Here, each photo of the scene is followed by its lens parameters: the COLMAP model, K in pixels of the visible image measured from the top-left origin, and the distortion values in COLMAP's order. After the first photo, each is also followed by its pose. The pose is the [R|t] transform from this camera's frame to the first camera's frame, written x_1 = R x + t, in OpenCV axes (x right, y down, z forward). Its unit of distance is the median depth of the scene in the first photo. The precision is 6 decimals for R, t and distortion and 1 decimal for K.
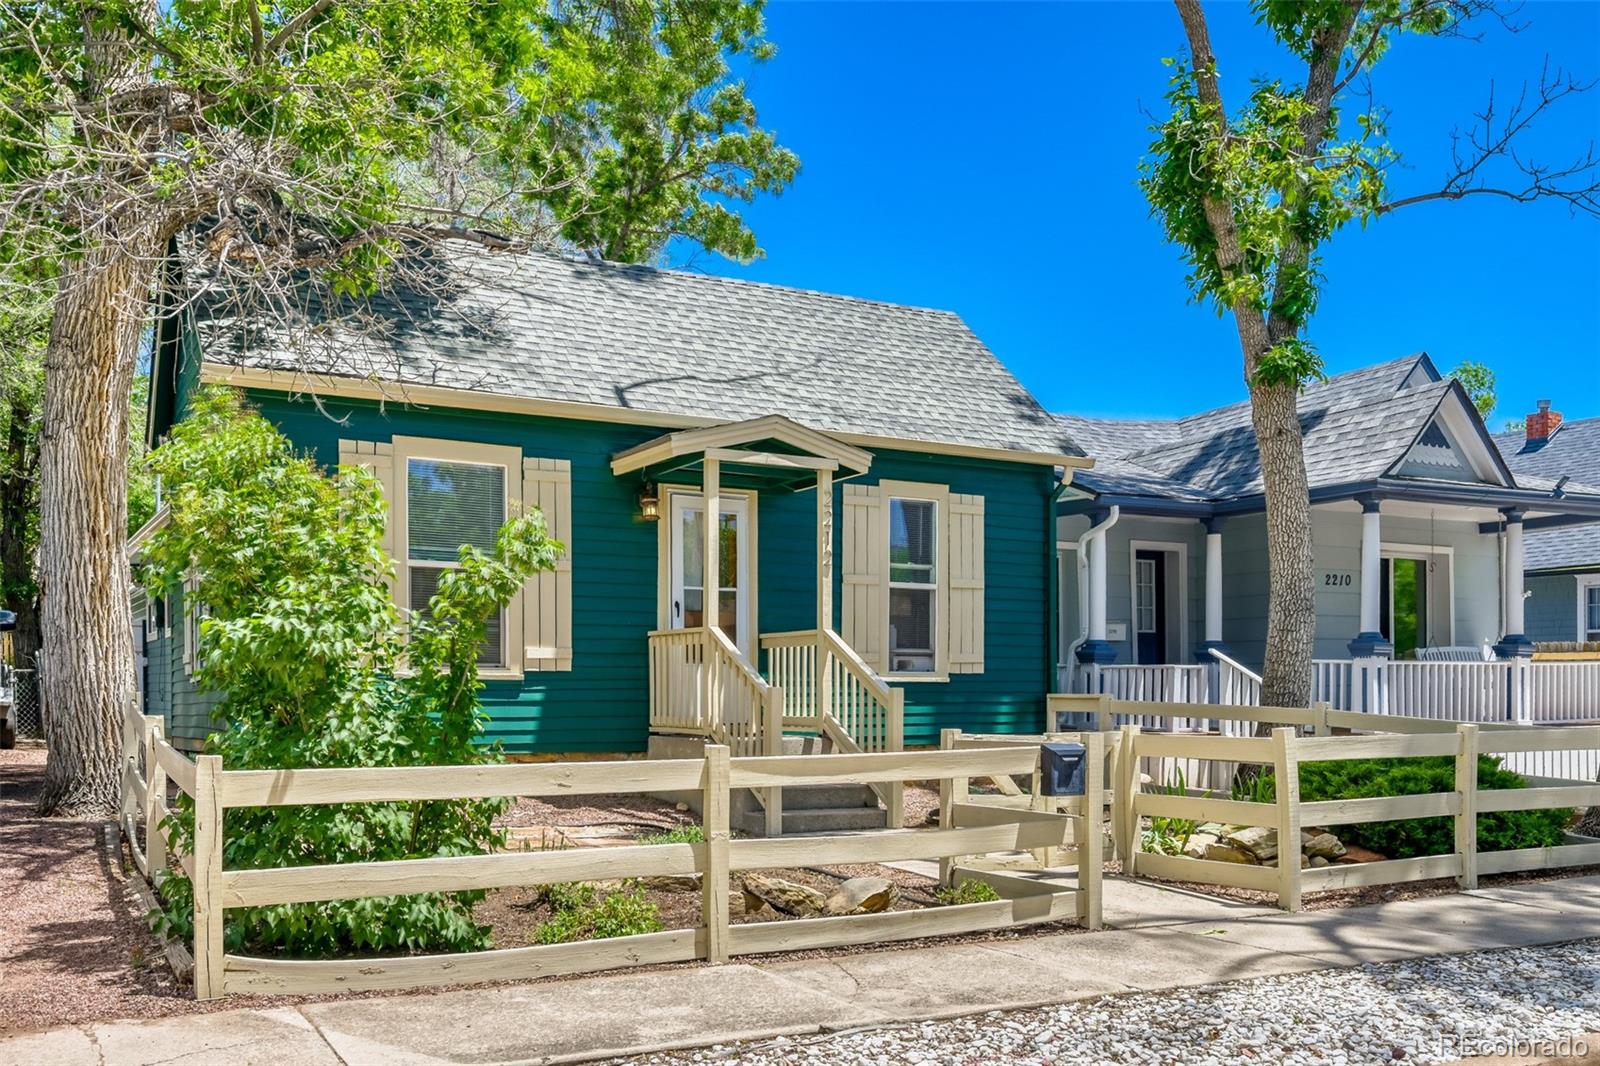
lens RADIAL K [[1483.5, 0, 800.7], [0, 1483.5, 533.4], [0, 0, 1]] dist [-0.011787, -0.007667]
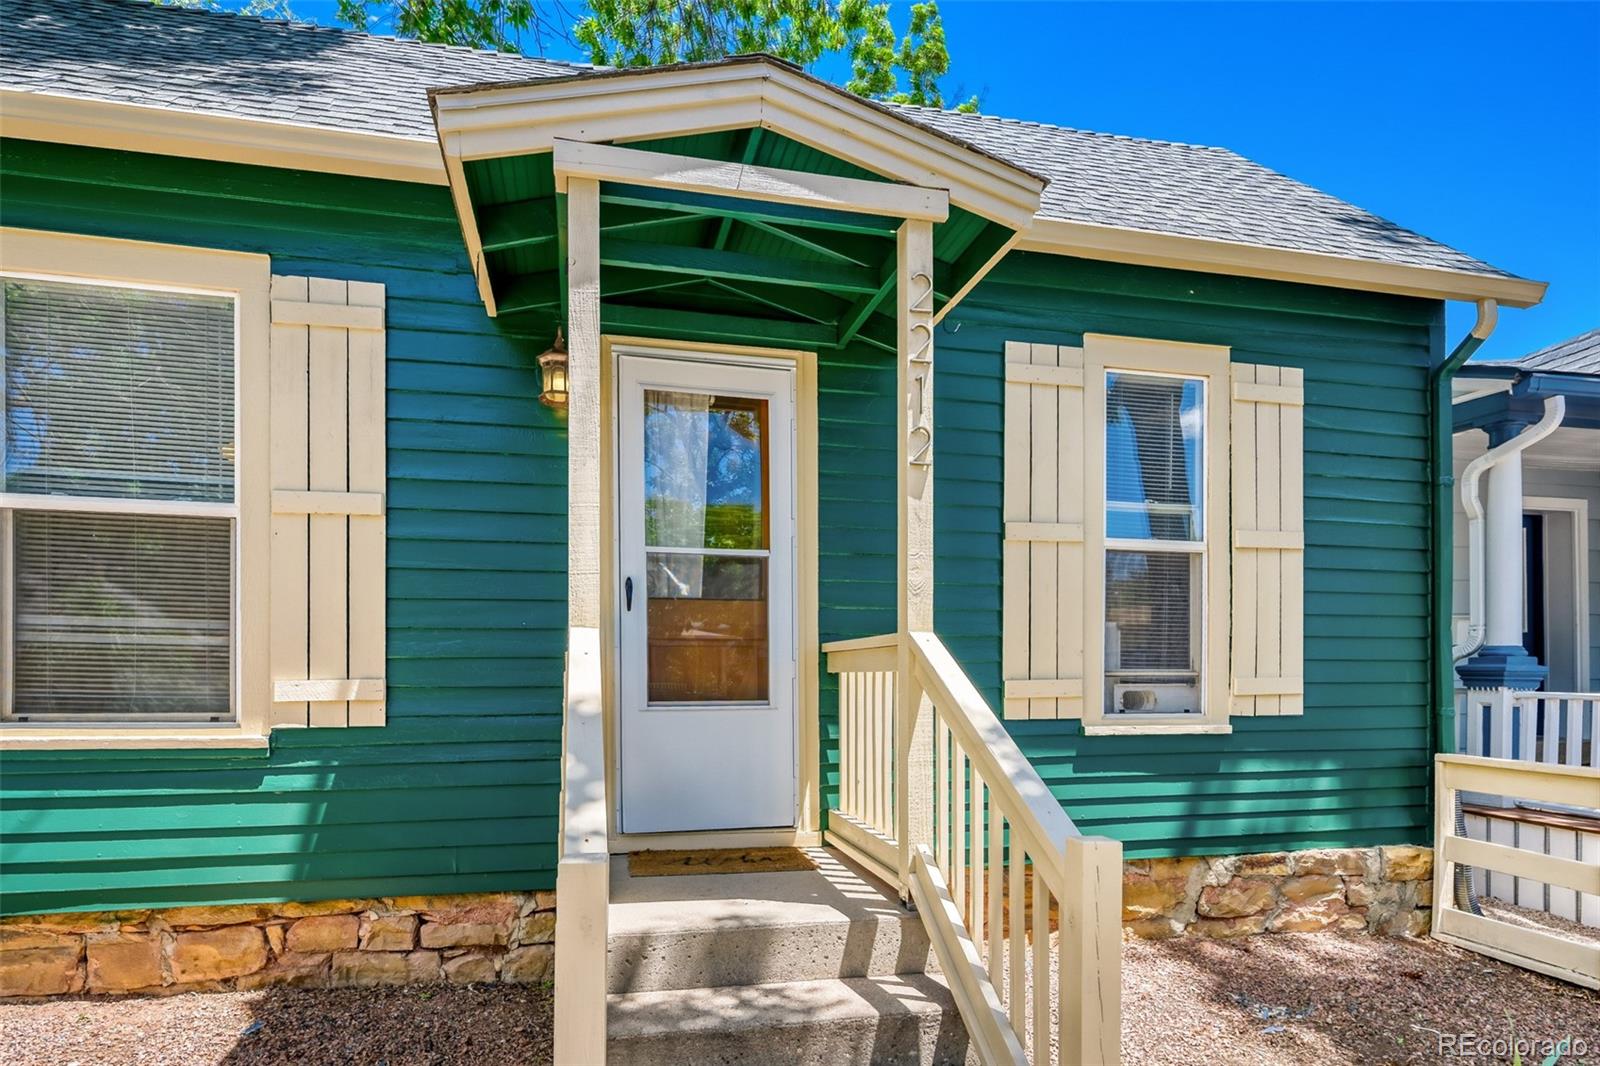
lens RADIAL K [[880.4, 0, 803.6], [0, 880.4, 658.0], [0, 0, 1]] dist [-0.004433, 0.002043]
pose [[0.955910, -0.006044, -0.293597, 0.049129], [0.031197, 0.996220, 0.081067, 0.045913], [0.291998, -0.086652, 0.952486, 0.677906]]
